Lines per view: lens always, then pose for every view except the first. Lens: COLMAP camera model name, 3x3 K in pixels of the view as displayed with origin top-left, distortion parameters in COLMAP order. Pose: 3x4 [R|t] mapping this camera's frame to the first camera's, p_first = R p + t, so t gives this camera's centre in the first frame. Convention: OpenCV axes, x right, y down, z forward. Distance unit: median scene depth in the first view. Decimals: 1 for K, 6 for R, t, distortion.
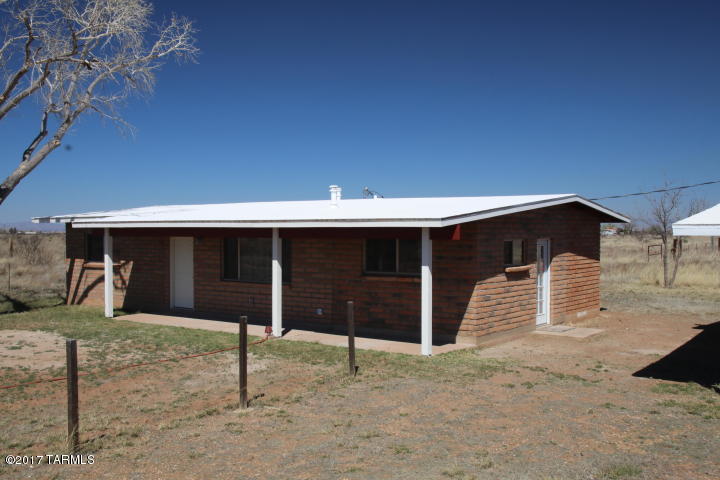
lens RADIAL K [[774.7, 0, 360.0], [0, 774.7, 240.0], [0, 0, 1]] dist [-0.009917, -0.005151]
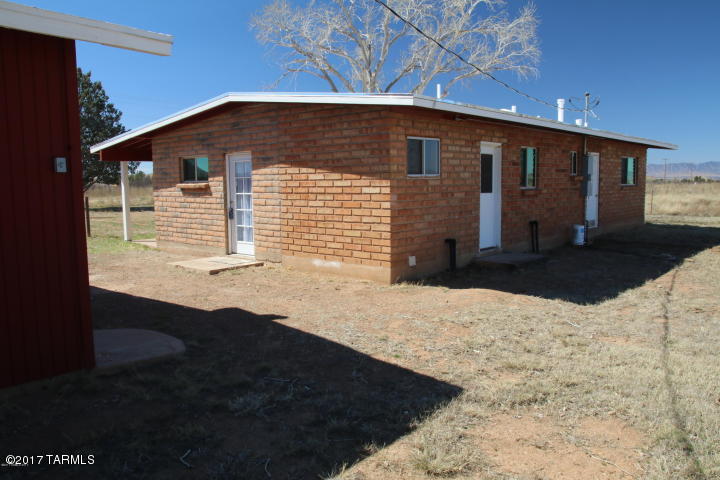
lens RADIAL K [[561.5, 0, 360.0], [0, 561.5, 240.0], [0, 0, 1]] dist [-0.139719, 0.130215]
pose [[-0.083348, 0.105422, -0.990929, 0.892884], [-0.005754, 0.994321, 0.106266, 0.029117], [0.996504, 0.014559, -0.082268, 1.262342]]
